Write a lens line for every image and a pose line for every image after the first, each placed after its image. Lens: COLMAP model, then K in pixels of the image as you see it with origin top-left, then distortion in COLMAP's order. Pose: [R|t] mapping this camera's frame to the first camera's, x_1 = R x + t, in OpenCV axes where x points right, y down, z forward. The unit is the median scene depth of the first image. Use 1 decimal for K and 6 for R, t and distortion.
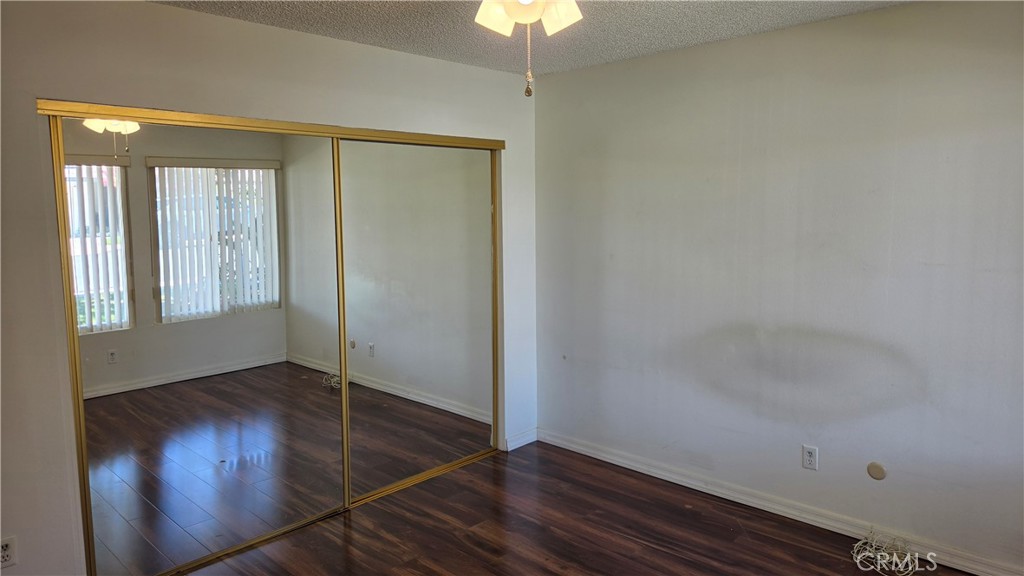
lens RADIAL K [[681.1, 0, 512.0], [0, 681.1, 272.9], [0, 0, 1]] dist [0.066503, -0.071871]
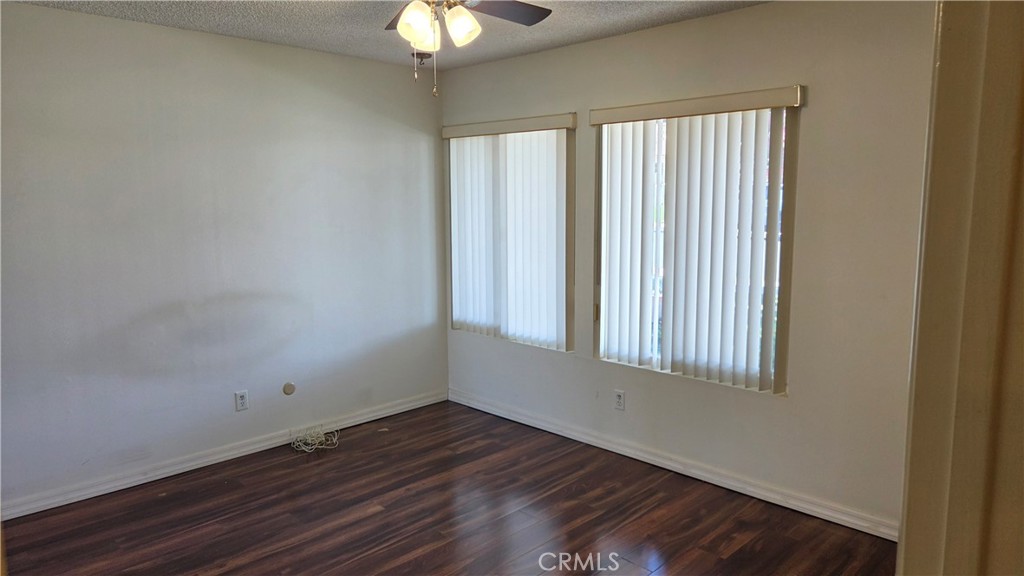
lens RADIAL K [[681.1, 0, 512.0], [0, 681.1, 272.9], [0, 0, 1]] dist [0.066503, -0.071871]
pose [[0.013084, -0.091662, 0.995704, -0.735903], [0.095594, 0.991343, 0.090005, -0.015572], [-0.995334, 0.094006, 0.021733, 0.485207]]
